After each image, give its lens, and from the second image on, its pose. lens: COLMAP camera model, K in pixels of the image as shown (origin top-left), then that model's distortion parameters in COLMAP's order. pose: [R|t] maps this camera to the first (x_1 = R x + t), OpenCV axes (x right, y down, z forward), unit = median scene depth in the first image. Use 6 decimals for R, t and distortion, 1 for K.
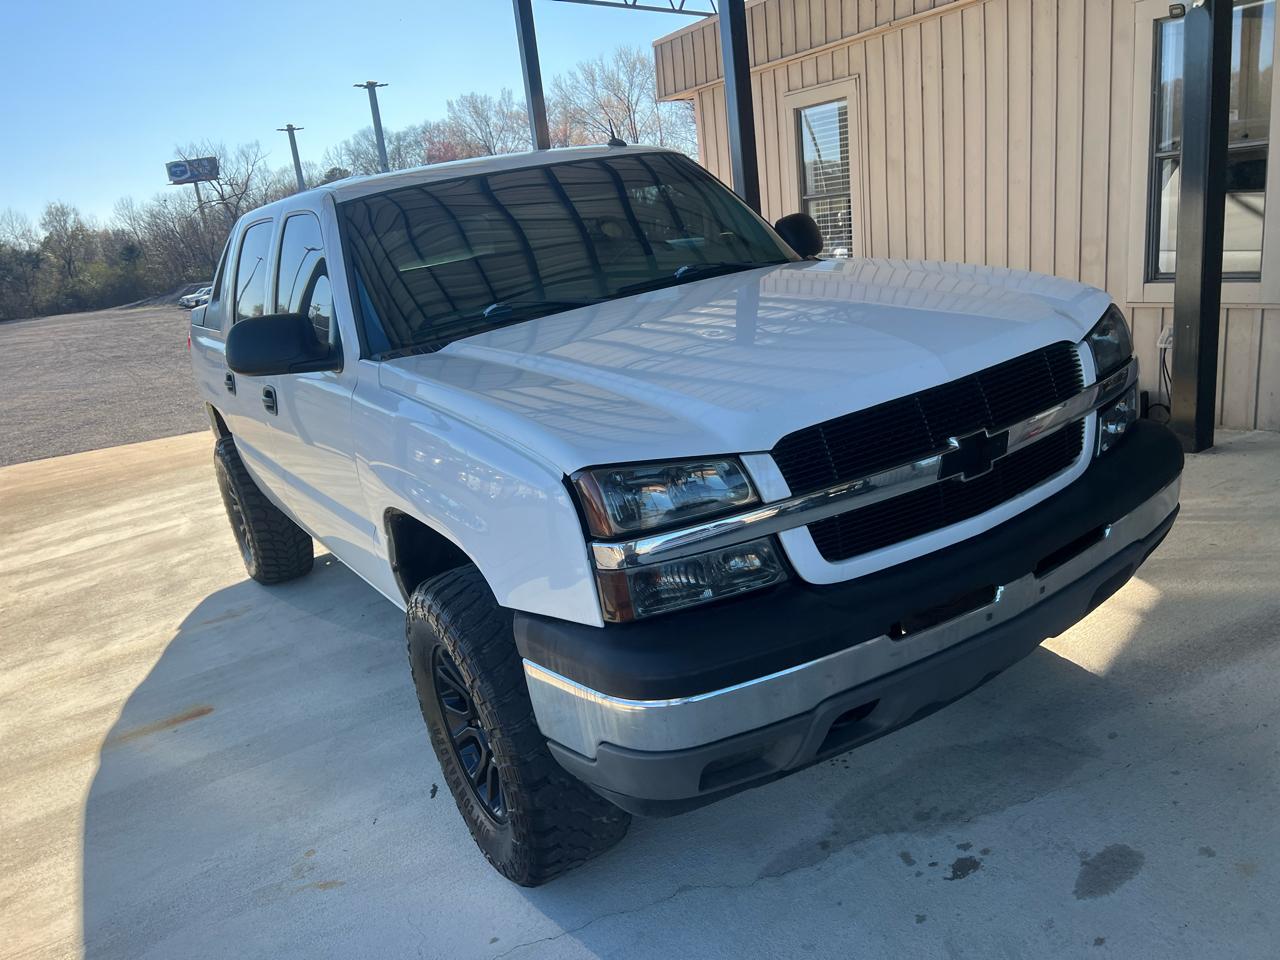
lens RADIAL K [[952.5, 0, 641.1], [0, 952.5, 481.5], [0, 0, 1]] dist [0.032514, -0.044785]
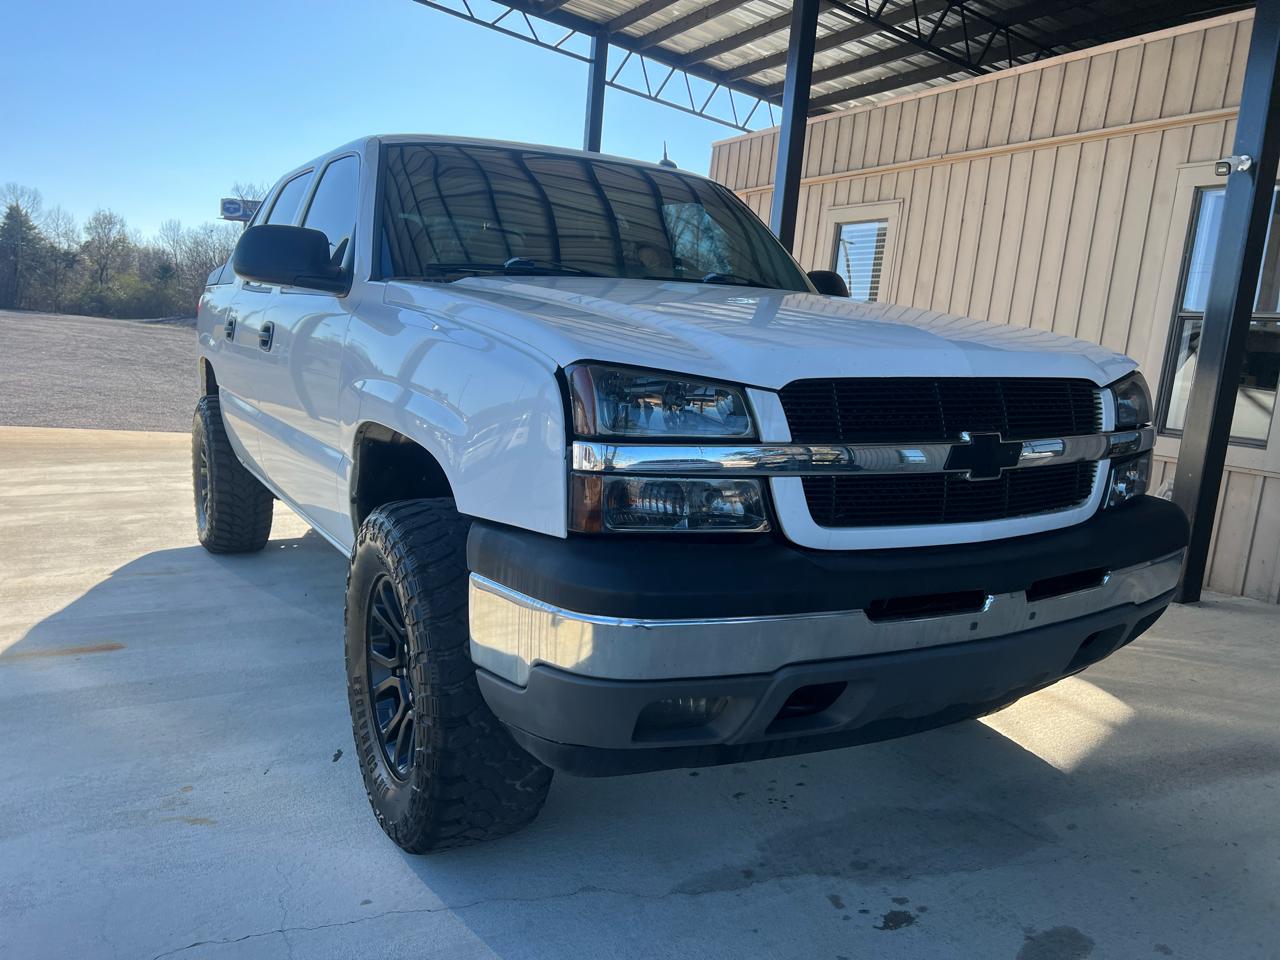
lens RADIAL K [[952.5, 0, 644.0], [0, 952.5, 480.7], [0, 0, 1]] dist [0.032514, -0.044785]
pose [[0.979577, 0.200827, 0.009826, 0.010368], [-0.198176, 0.972594, -0.121605, 0.139901], [-0.033978, 0.117174, 0.992530, 0.057058]]
